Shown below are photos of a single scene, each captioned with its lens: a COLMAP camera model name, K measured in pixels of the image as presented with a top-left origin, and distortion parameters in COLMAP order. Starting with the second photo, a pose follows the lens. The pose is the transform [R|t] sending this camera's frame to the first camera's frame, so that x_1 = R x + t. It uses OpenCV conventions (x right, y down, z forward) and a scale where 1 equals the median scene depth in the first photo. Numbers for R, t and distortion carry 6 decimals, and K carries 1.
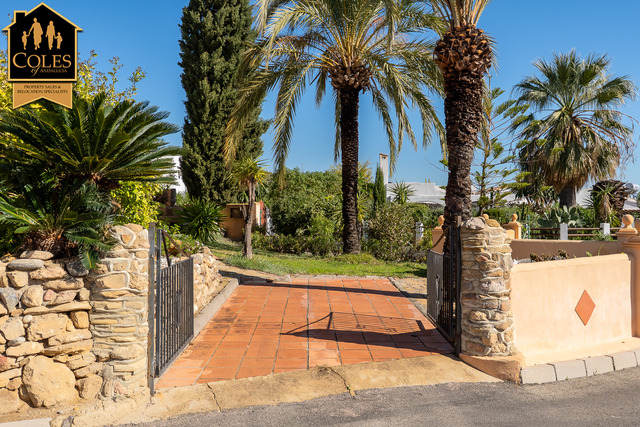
lens RADIAL K [[551.2, 0, 319.5], [0, 551.2, 213.2], [0, 0, 1]] dist [-0.001854, -0.000216]
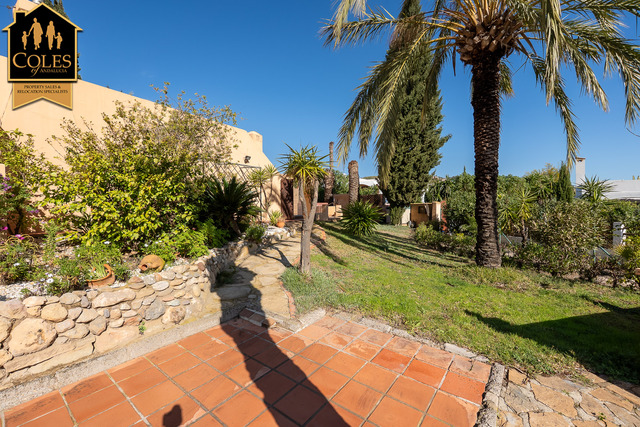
lens RADIAL K [[266.9, 0, 322.4], [0, 266.9, 213.7], [0, 0, 1]] dist [-0.008754, -0.000381]
pose [[0.777561, 0.010382, -0.628722, 0.076378], [0.005200, 0.999723, 0.022940, -0.008369], [0.628786, -0.021106, 0.777292, 0.375183]]
